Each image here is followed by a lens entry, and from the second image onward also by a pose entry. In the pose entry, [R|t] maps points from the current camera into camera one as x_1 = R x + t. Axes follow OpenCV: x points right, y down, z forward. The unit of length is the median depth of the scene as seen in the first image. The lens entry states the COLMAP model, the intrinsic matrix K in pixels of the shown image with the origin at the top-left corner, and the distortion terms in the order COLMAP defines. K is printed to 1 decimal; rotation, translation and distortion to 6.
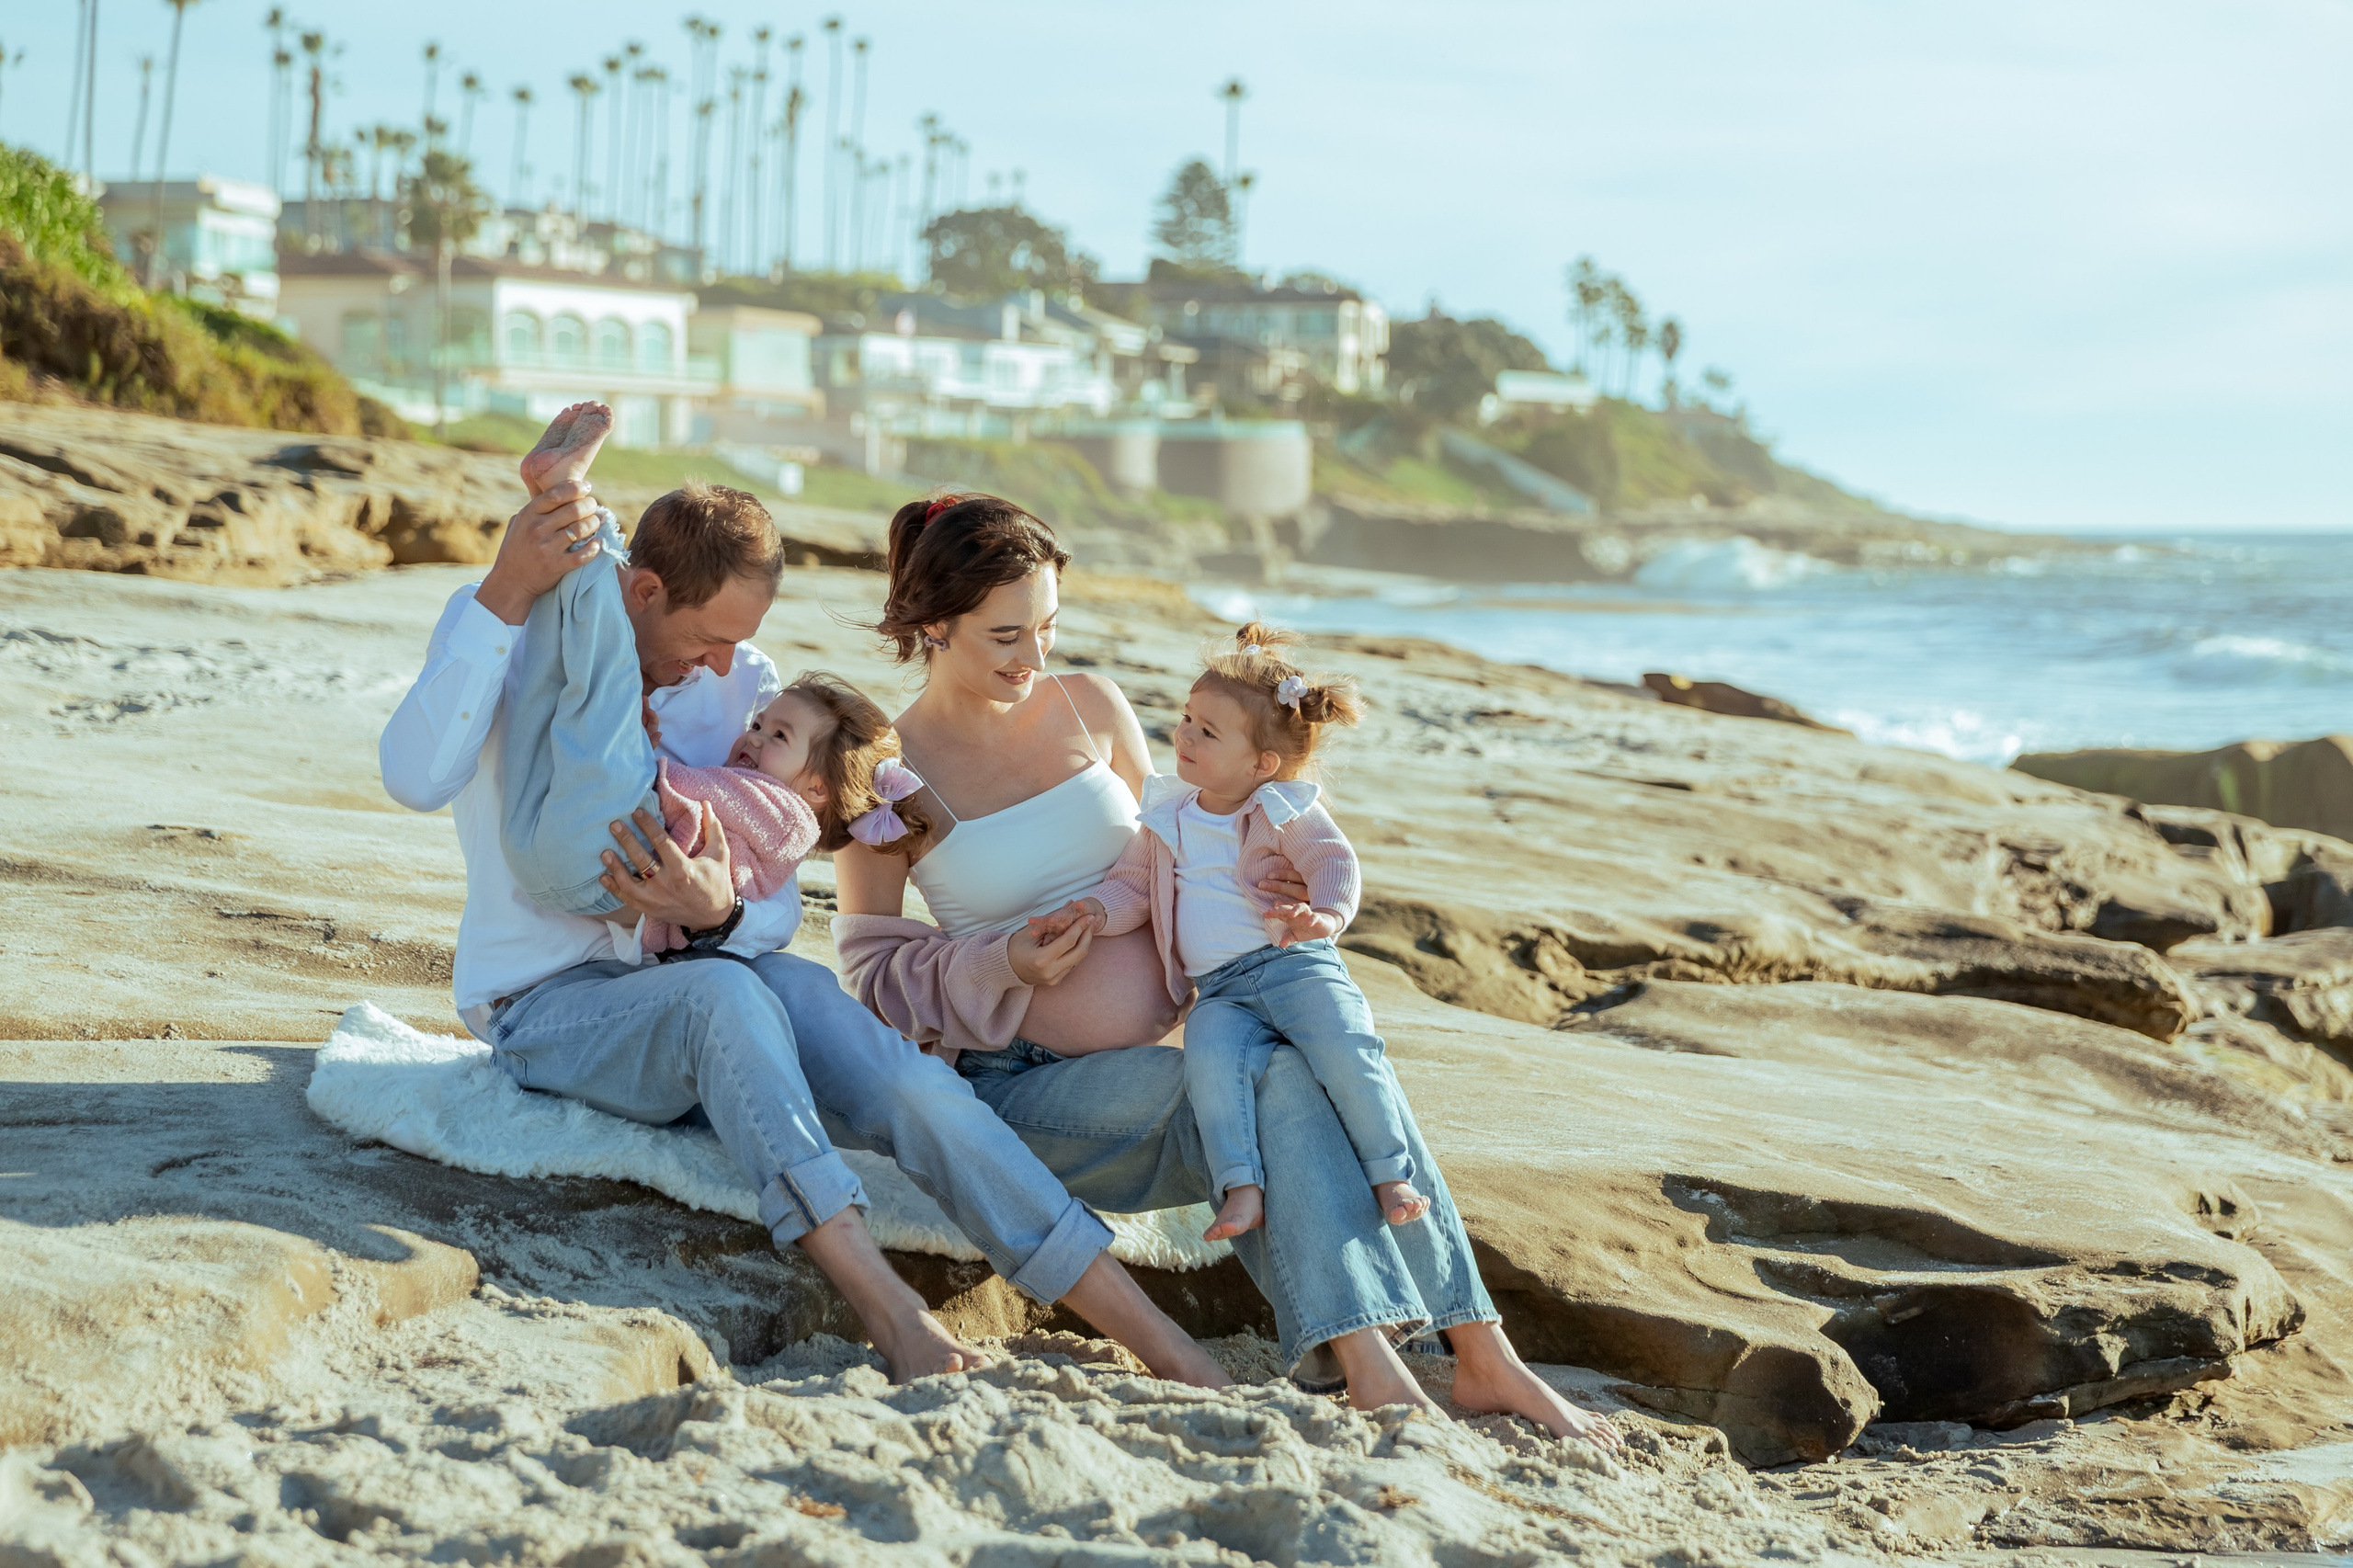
lens RADIAL K [[5586.7, 0, 1174.1], [0, 5586.7, 784.4], [0, 0, 1]] dist [0.012890, -0.039797]
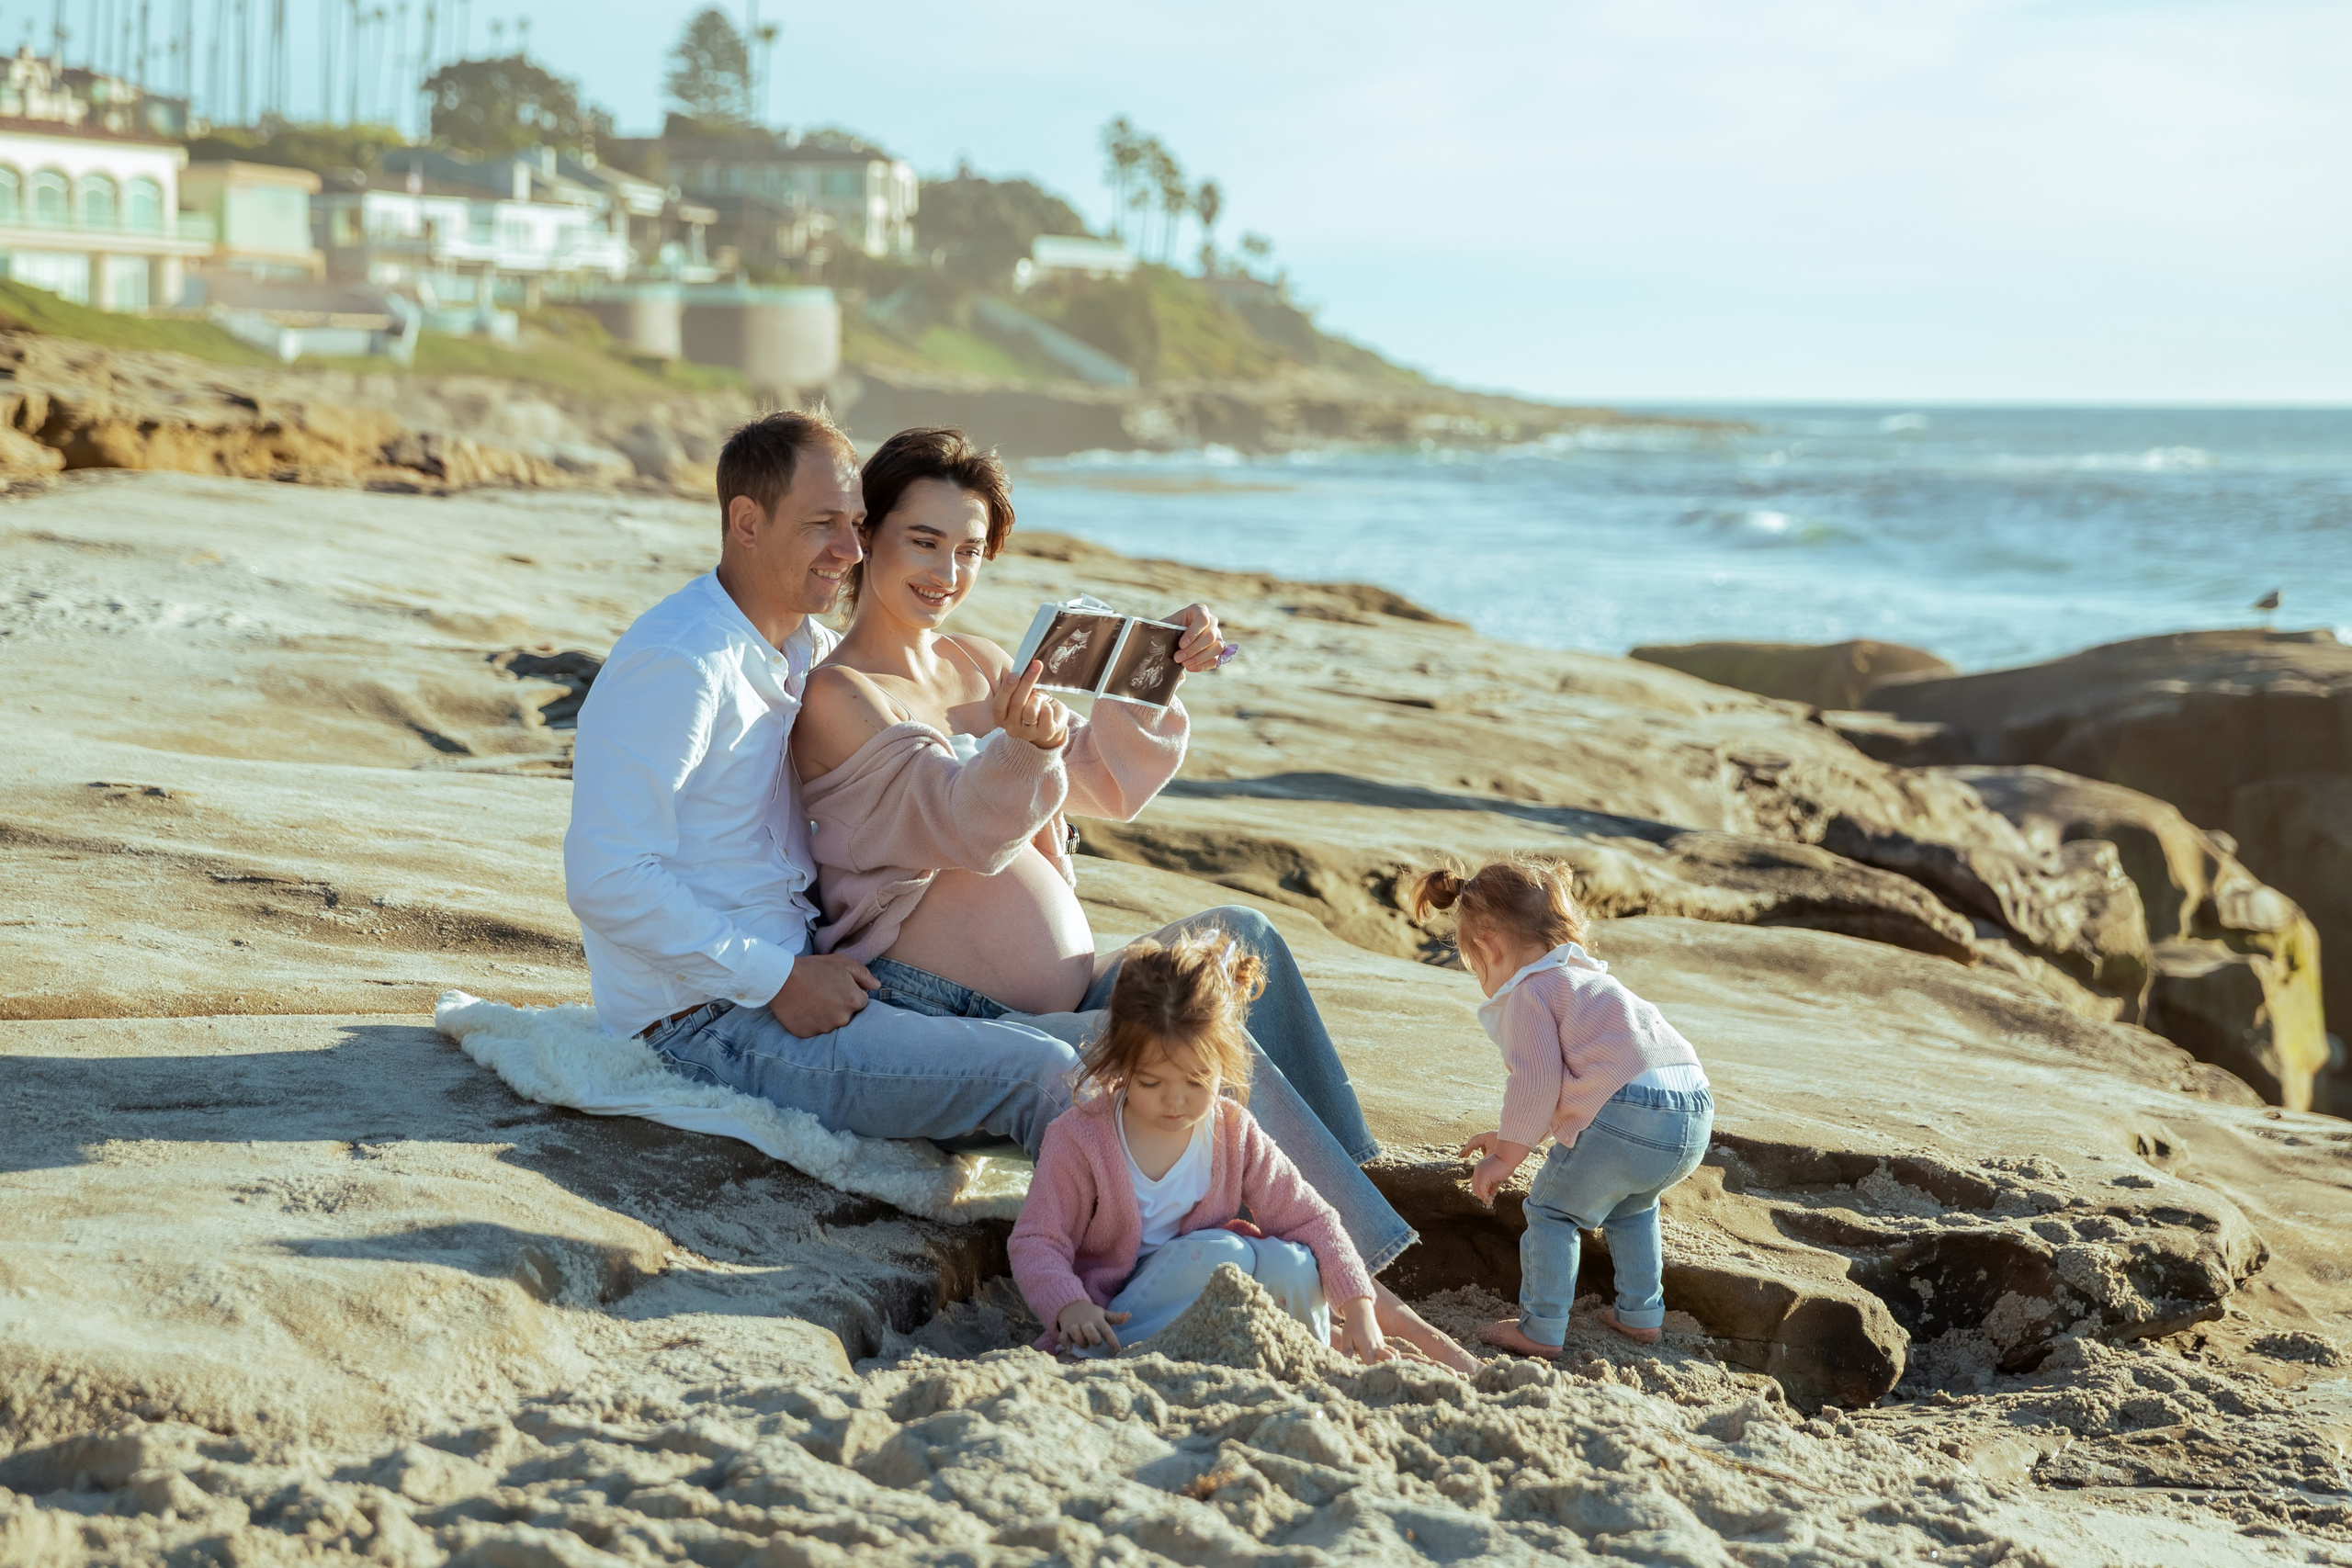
lens RADIAL K [[5988.5, 0, 1173.2], [0, 5988.5, 782.8], [0, 0, 1]] dist [0.043667, -0.503538]
pose [[0.993221, -0.004001, 0.116170, -0.099715], [0.001064, 0.999678, 0.025334, -0.016474], [-0.116234, -0.025038, 0.992906, -0.062460]]
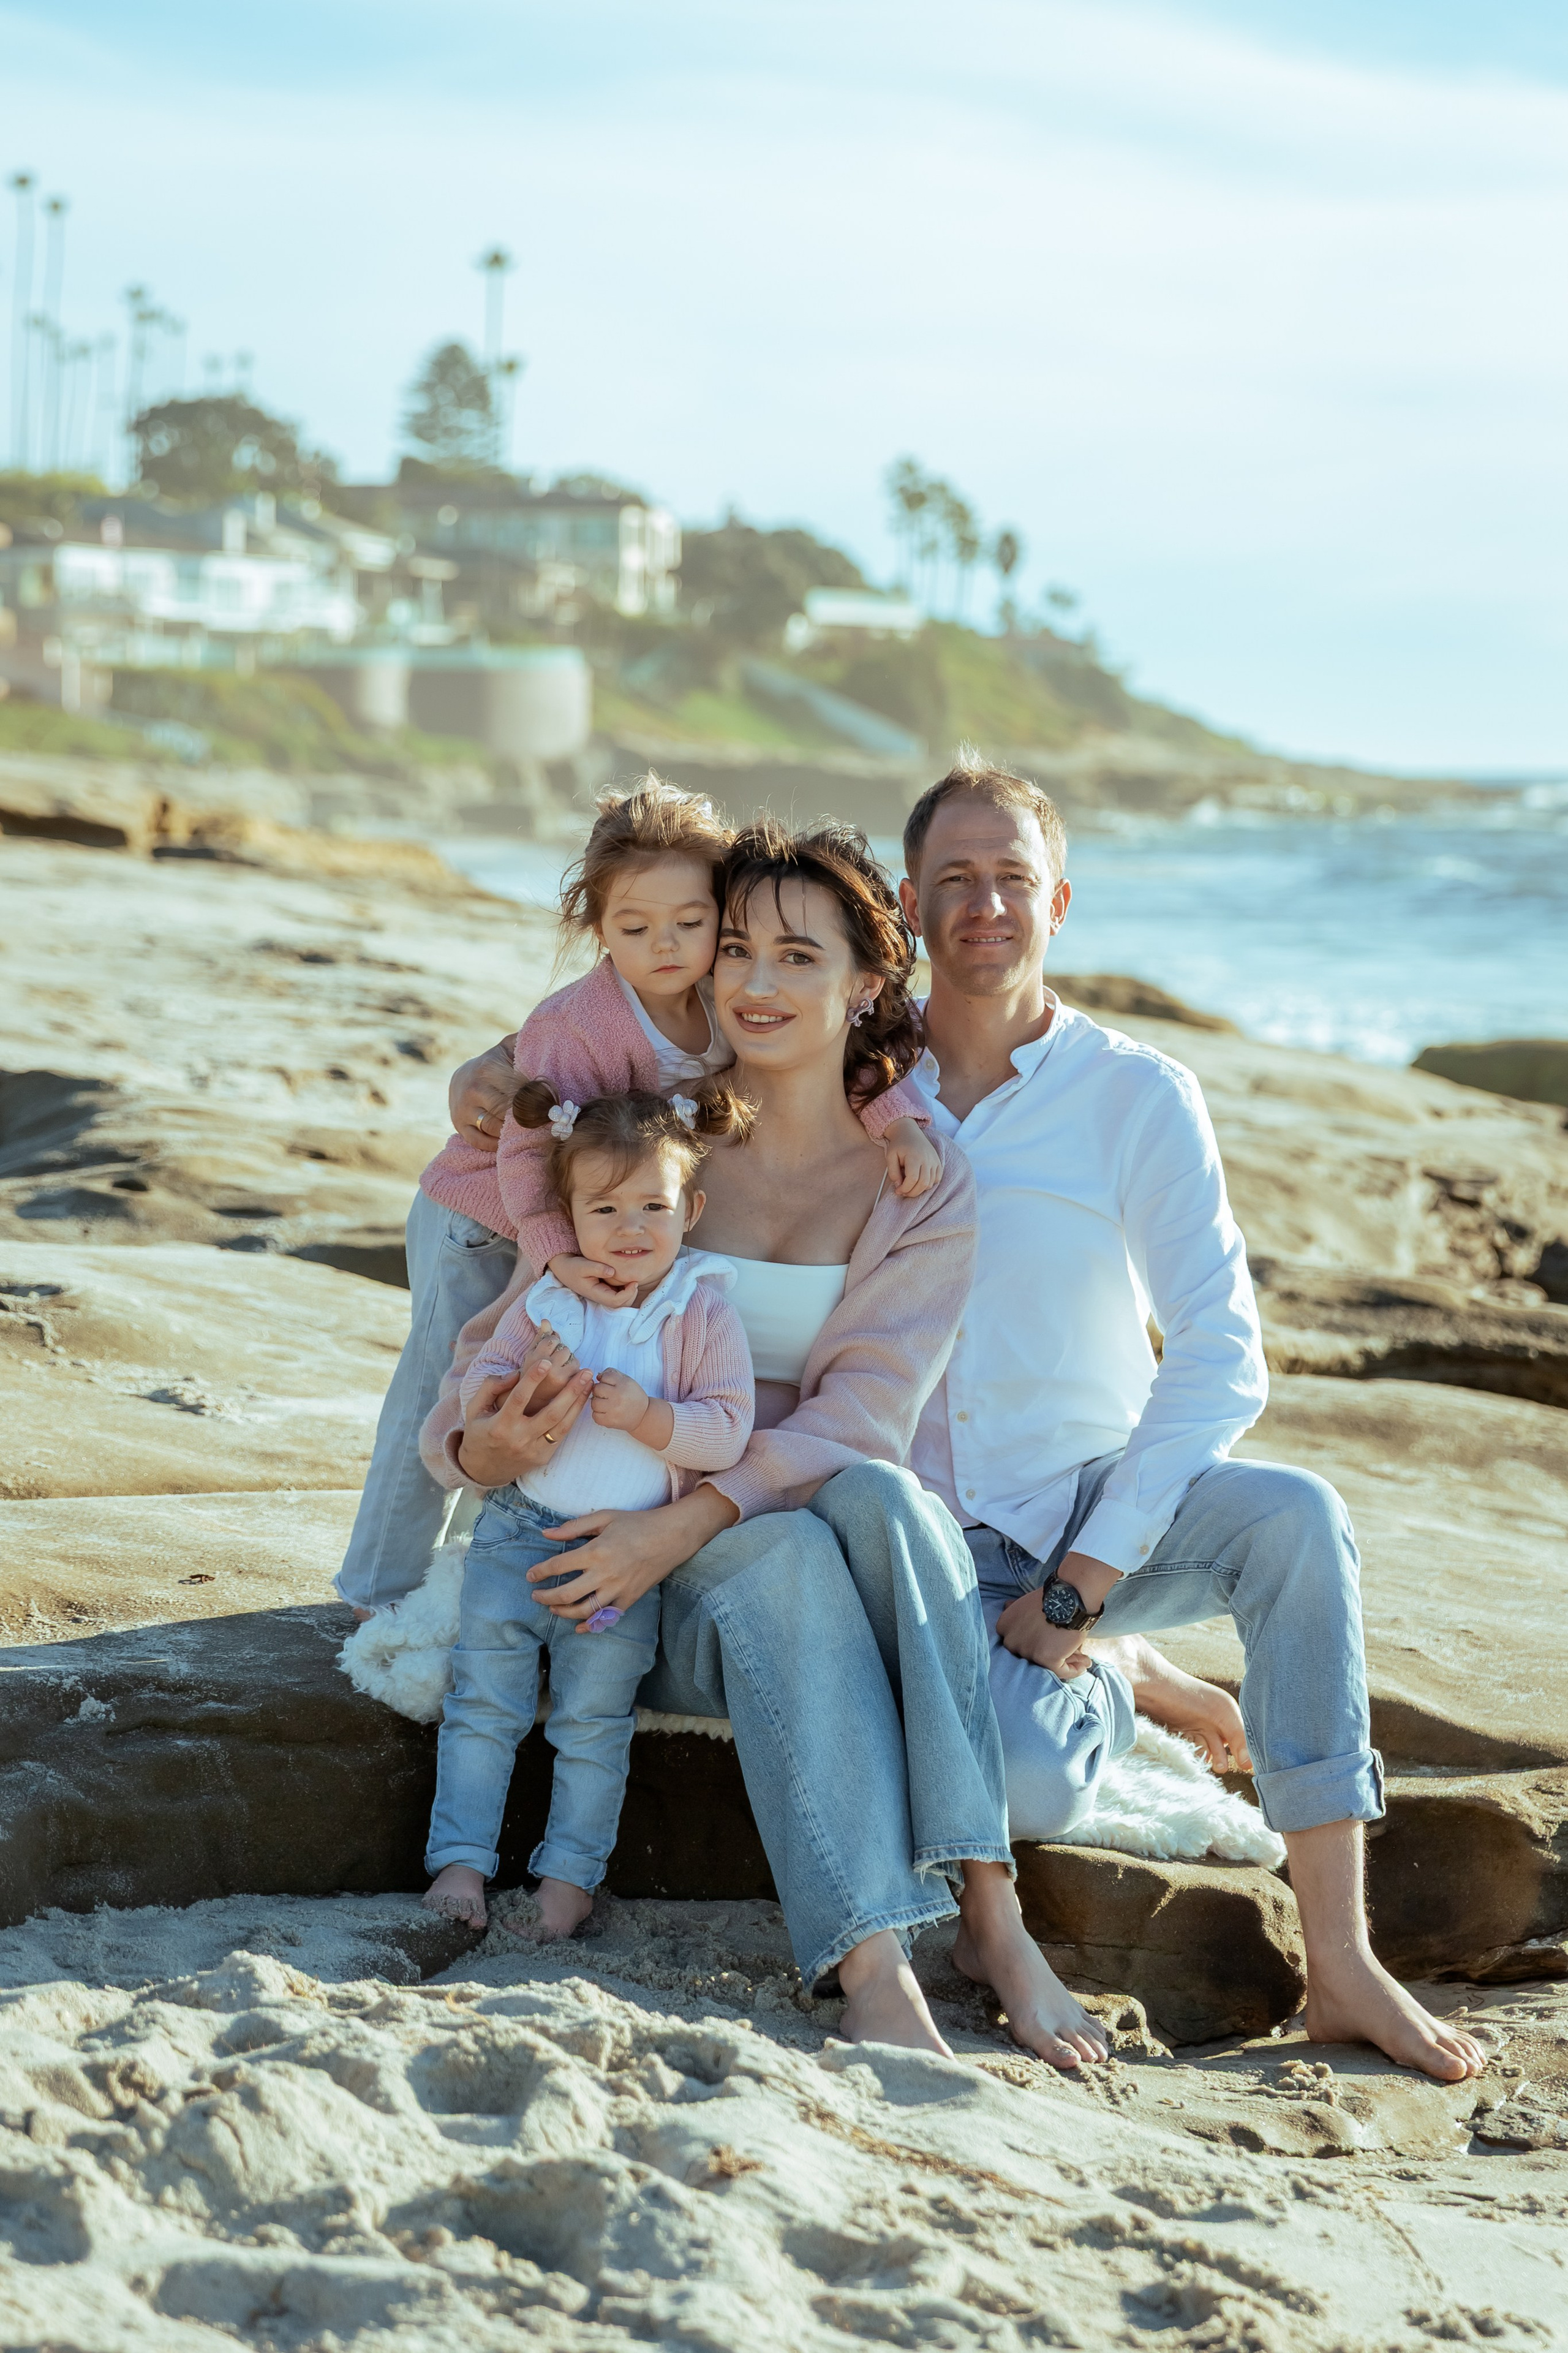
lens RADIAL K [[6357.7, 0, 866.4], [0, 6357.7, 929.5], [0, 0, 1]] dist [0.039335, -0.112391]
pose [[0.997625, -0.003639, 0.068782, -0.000307], [0.004851, 0.999836, -0.017455, -0.012976], [-0.068707, 0.017748, 0.997479, 0.078935]]
